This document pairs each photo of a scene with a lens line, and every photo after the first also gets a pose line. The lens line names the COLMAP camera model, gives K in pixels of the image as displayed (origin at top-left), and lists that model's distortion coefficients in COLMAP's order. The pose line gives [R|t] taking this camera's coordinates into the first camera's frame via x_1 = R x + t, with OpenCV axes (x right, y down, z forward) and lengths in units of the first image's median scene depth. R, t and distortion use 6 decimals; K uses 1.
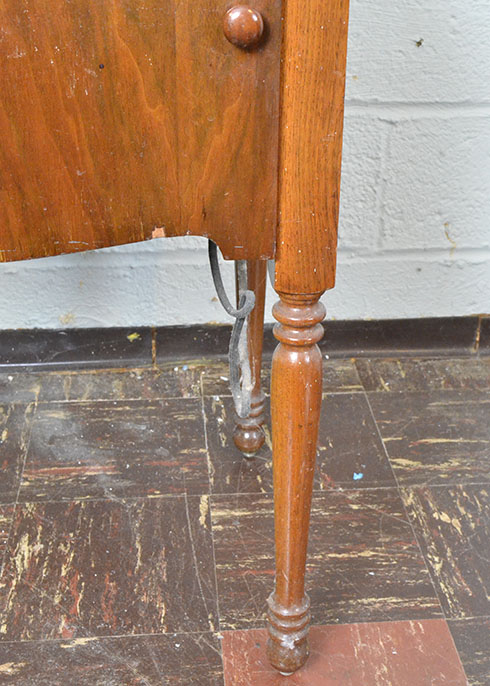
lens RADIAL K [[927.1, 0, 260.4], [0, 927.1, 366.6], [0, 0, 1]] dist [-0.062298, -0.071048]
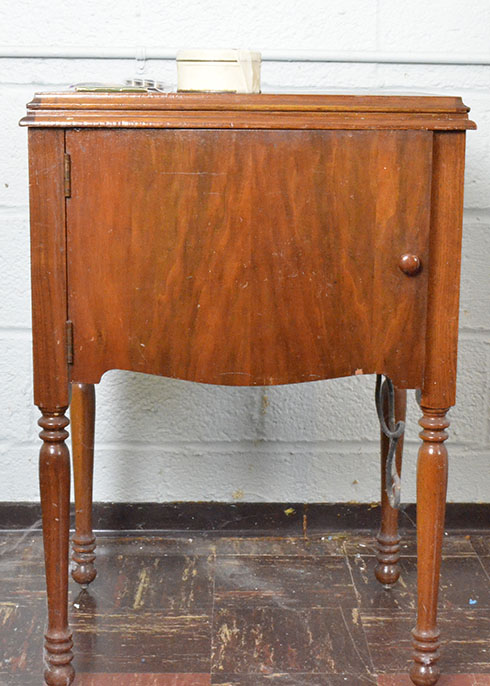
lens RADIAL K [[1256.2, 0, 244.9], [0, 1256.2, 369.5], [0, 0, 1]] dist [-0.039112, 0.076956]
pose [[0.996891, 0.011891, -0.077896, -0.078144], [-0.034412, 0.954998, -0.294609, 0.329892], [0.070888, 0.296373, 0.952438, -0.772403]]
